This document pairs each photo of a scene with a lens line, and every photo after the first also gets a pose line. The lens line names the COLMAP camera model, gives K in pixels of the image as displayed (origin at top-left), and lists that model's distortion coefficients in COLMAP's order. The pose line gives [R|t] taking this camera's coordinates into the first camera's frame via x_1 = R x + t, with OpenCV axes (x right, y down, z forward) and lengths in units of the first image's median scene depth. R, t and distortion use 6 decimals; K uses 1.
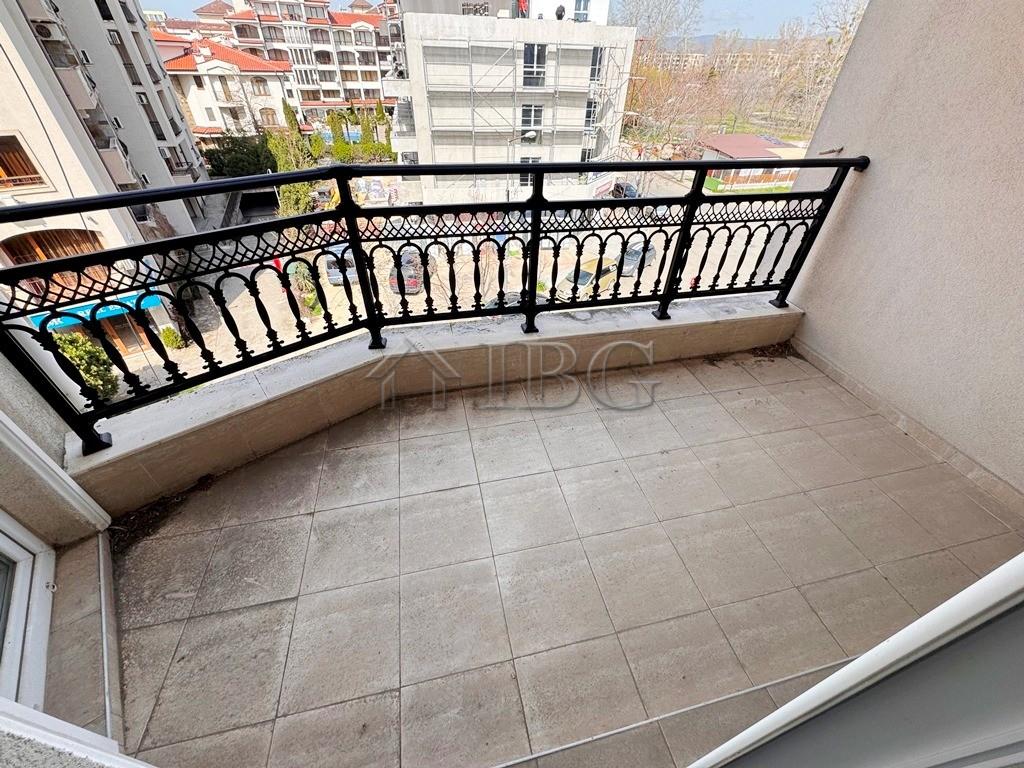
lens RADIAL K [[406.9, 0, 512.6], [0, 406.9, 383.5], [0, 0, 1]] dist [-0.002425, -0.000068]
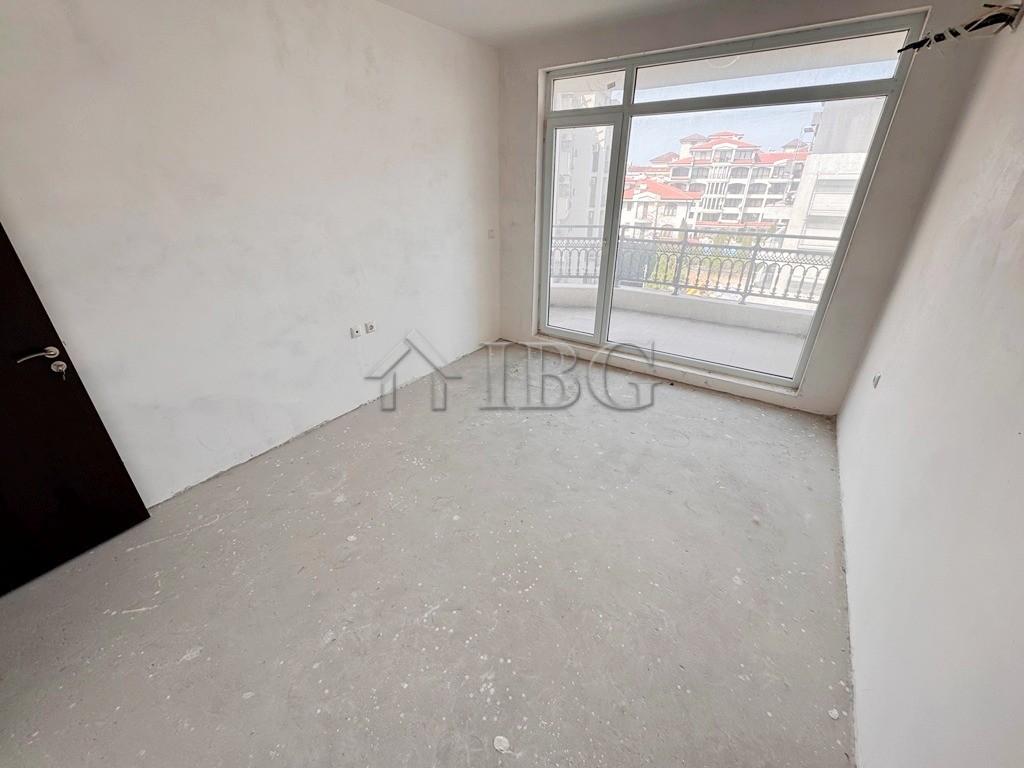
lens RADIAL K [[406.9, 0, 510.4], [0, 406.9, 384.6], [0, 0, 1]] dist [-0.002425, -0.000068]
pose [[0.678974, 0.302863, -0.668782, 0.099734], [-0.445907, 0.893795, -0.047941, 0.076693], [0.583234, 0.330765, 0.741912, -0.100721]]
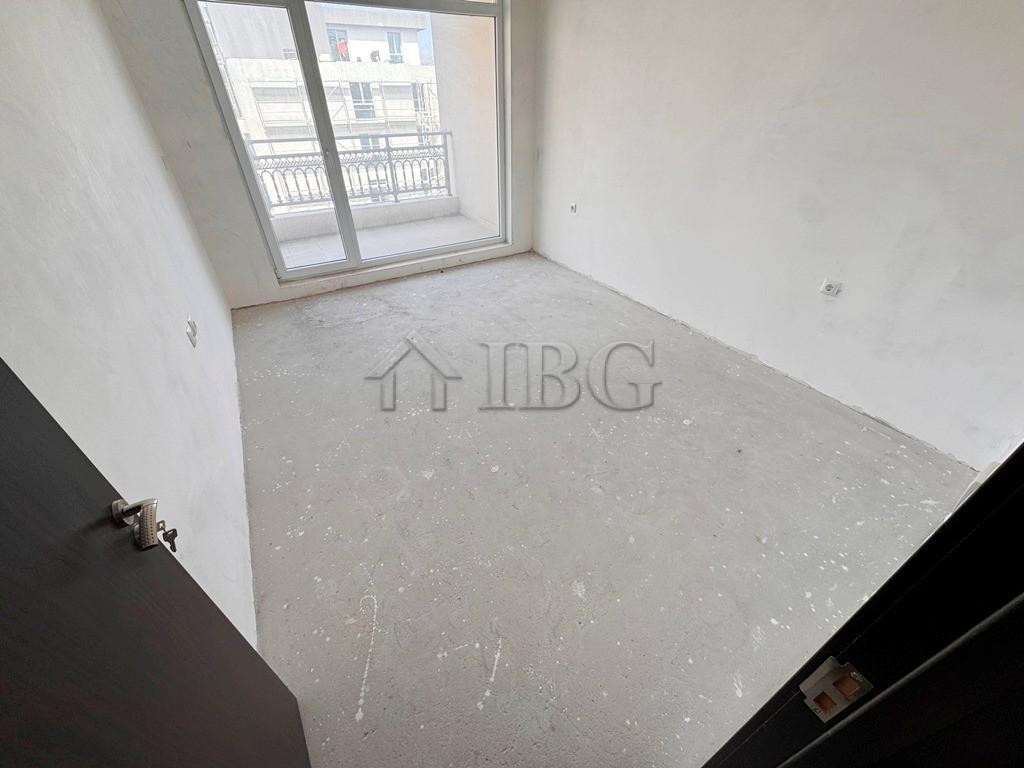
lens RADIAL K [[406.9, 0, 510.9], [0, 406.9, 383.0], [0, 0, 1]] dist [-0.002425, -0.000068]
pose [[0.950904, -0.201902, 0.234558, 0.021041], [0.213738, 0.976547, -0.025910, 0.100301], [-0.223826, 0.074772, 0.971757, -0.129541]]
